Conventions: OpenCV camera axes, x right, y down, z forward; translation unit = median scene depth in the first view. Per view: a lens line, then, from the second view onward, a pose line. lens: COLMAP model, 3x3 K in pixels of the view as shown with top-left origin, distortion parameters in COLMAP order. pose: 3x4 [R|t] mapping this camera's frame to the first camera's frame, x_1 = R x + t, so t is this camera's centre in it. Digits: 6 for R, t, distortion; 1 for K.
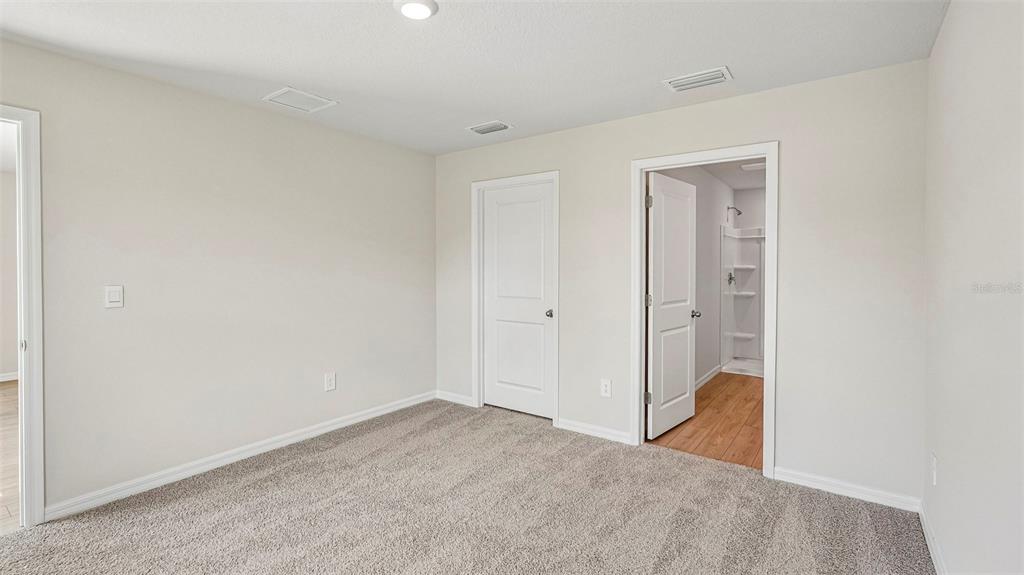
lens RADIAL K [[460.9, 0, 512.2], [0, 460.9, 273.0], [0, 0, 1]] dist [-0.002635, 0.000924]
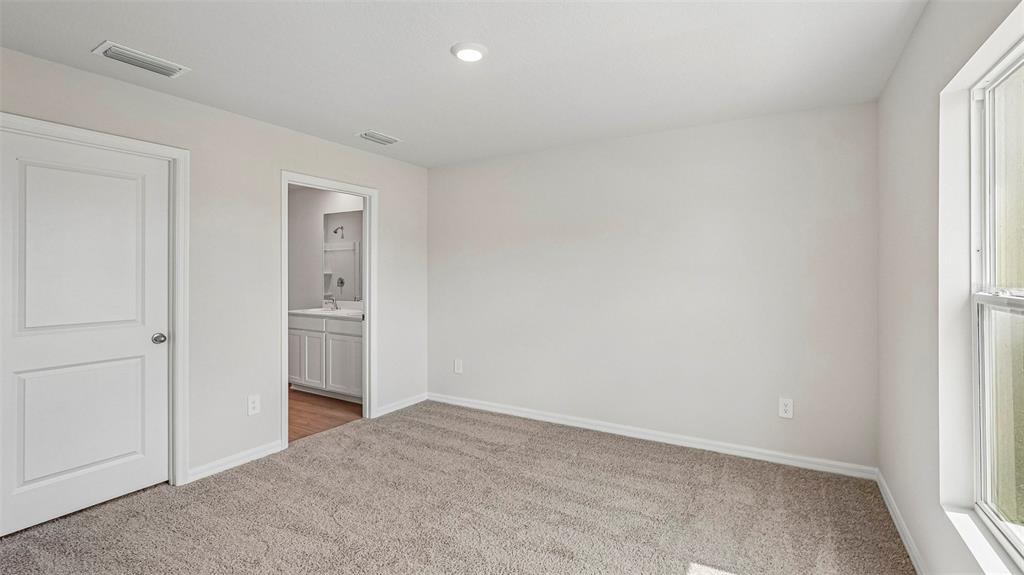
lens RADIAL K [[460.9, 0, 511.1], [0, 460.9, 268.6], [0, 0, 1]] dist [-0.002635, 0.000924]
pose [[-0.084574, 0.009585, 0.996371, -0.440624], [0.017248, 0.999818, -0.008154, -0.004269], [-0.996268, 0.016495, -0.084724, 0.321719]]
